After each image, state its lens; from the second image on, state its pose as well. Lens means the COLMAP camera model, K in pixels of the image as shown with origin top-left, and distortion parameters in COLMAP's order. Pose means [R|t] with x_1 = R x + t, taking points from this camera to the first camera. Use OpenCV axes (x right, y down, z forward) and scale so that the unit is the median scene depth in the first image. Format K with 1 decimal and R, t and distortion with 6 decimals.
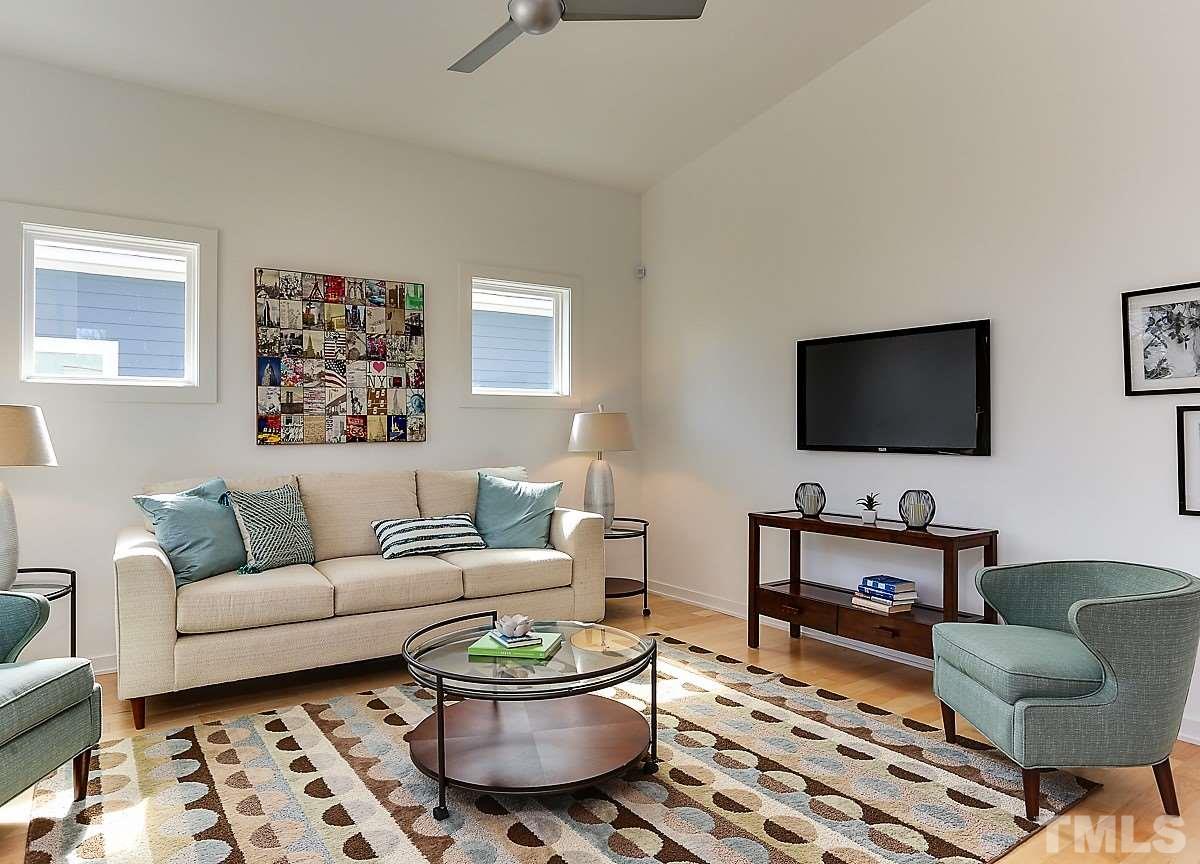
lens RADIAL K [[751.8, 0, 604.3], [0, 751.8, 422.8], [0, 0, 1]] dist [-0.032938, 0.045368]
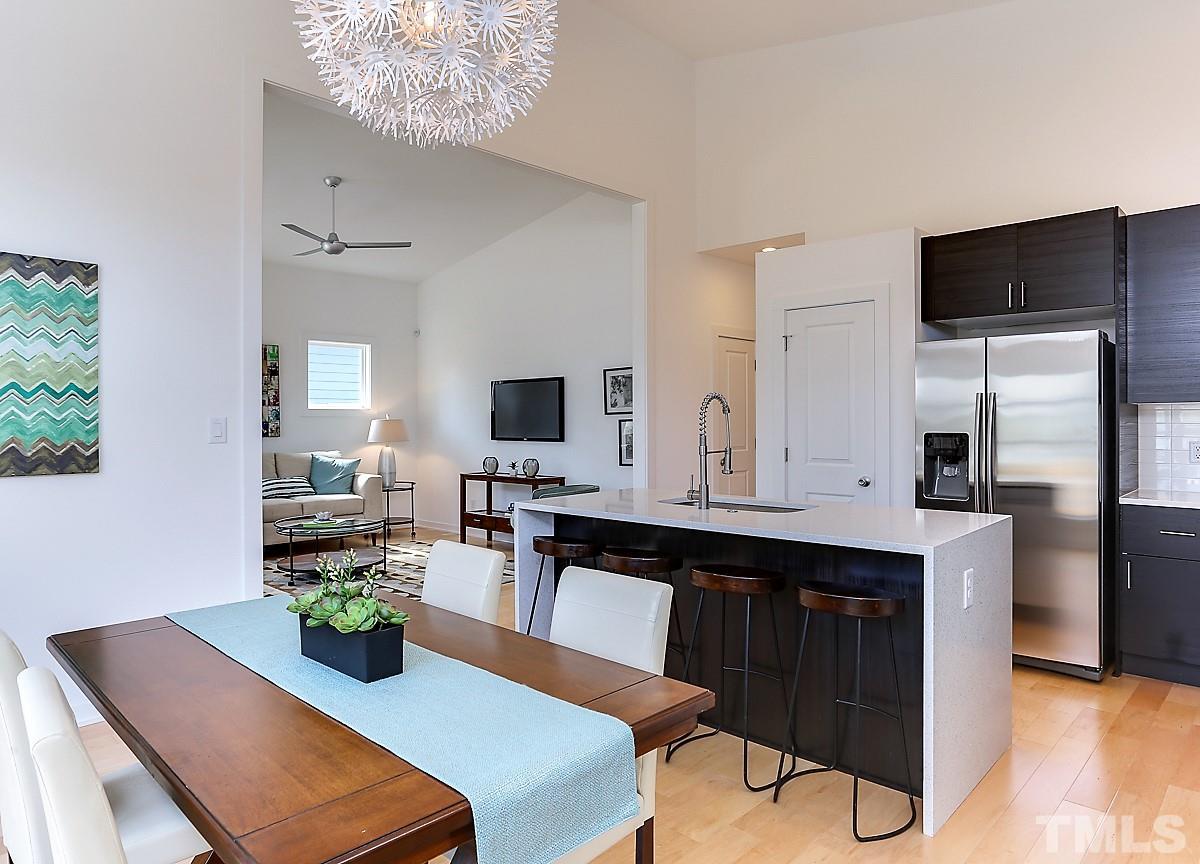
lens RADIAL K [[705.1, 0, 576.7], [0, 705.1, 437.3], [0, 0, 1]] dist [-0.040311, -0.000885]
pose [[0.984656, -0.005024, 0.174431, 0.164617], [0.000792, 0.999704, 0.024321, -0.013389], [-0.174502, -0.023810, 0.984369, -0.759177]]
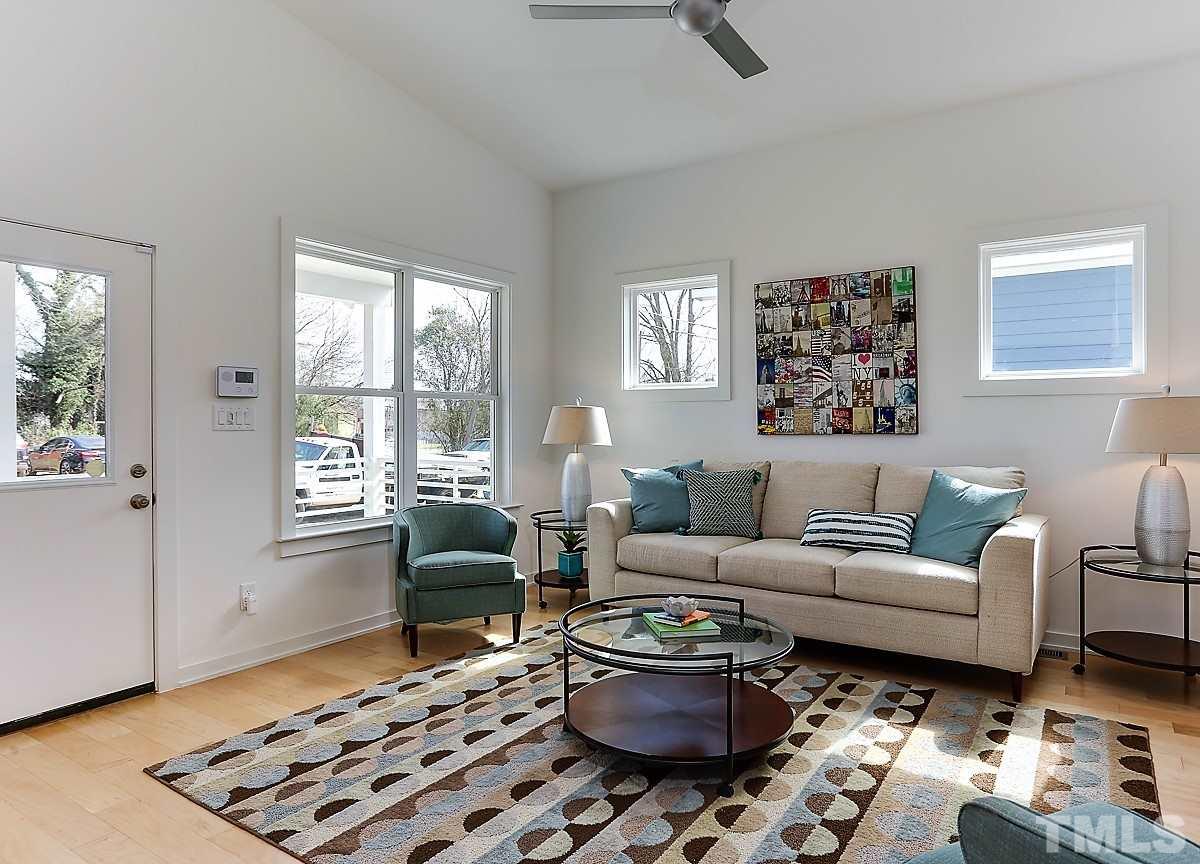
lens RADIAL K [[751.8, 0, 604.3], [0, 751.8, 422.8], [0, 0, 1]] dist [-0.032938, 0.045368]
pose [[0.375592, 0.001865, -0.926783, 0.511994], [0.006716, 0.999966, 0.004734, 0.003693], [0.926761, -0.008003, 0.375567, 0.313556]]
